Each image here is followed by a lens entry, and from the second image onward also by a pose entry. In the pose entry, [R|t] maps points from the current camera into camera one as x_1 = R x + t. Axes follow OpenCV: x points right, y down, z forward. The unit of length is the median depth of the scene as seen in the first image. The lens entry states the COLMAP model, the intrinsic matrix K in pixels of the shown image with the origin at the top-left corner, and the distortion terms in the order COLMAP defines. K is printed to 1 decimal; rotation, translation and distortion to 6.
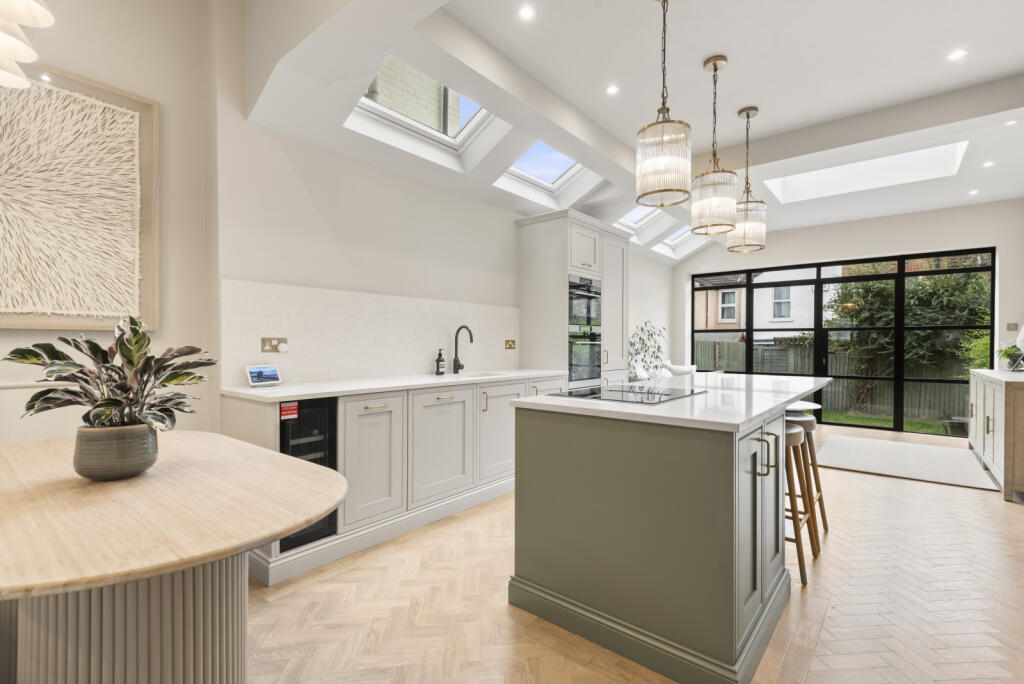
lens RADIAL K [[453.9, 0, 509.9], [0, 453.9, 349.0], [0, 0, 1]] dist [-0.004103, -0.003854]
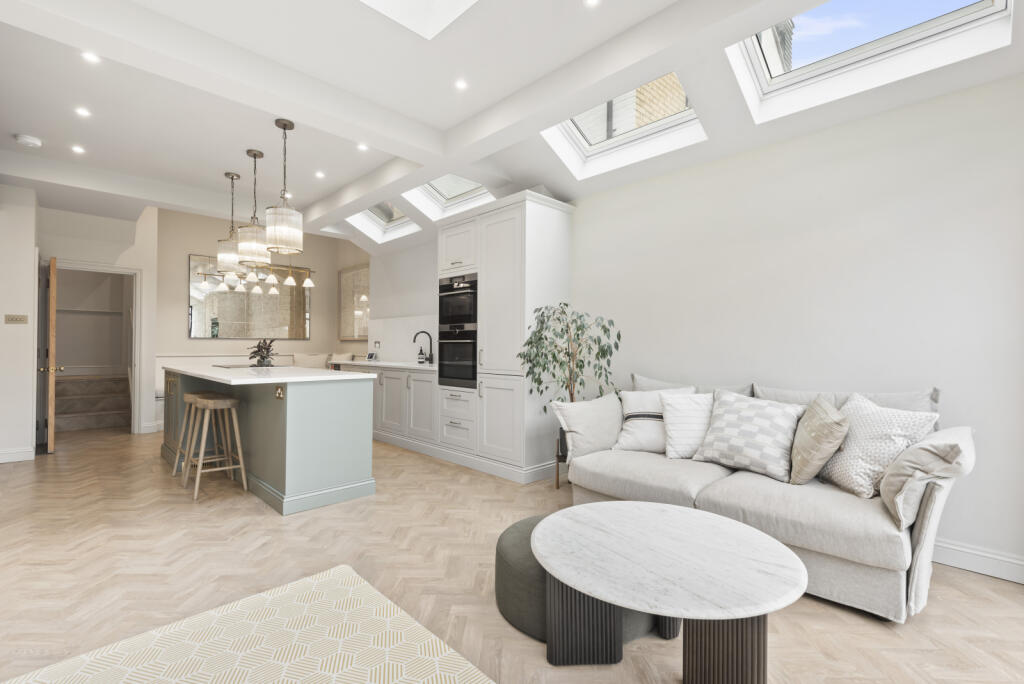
lens RADIAL K [[453.9, 0, 512.4], [0, 453.9, 340.9], [0, 0, 1]] dist [-0.004103, -0.003854]
pose [[-0.081655, -0.009888, -0.996612, 0.839123], [-0.012220, 0.999886, -0.008919, -0.005395], [0.996586, 0.011451, -0.081767, 0.880757]]
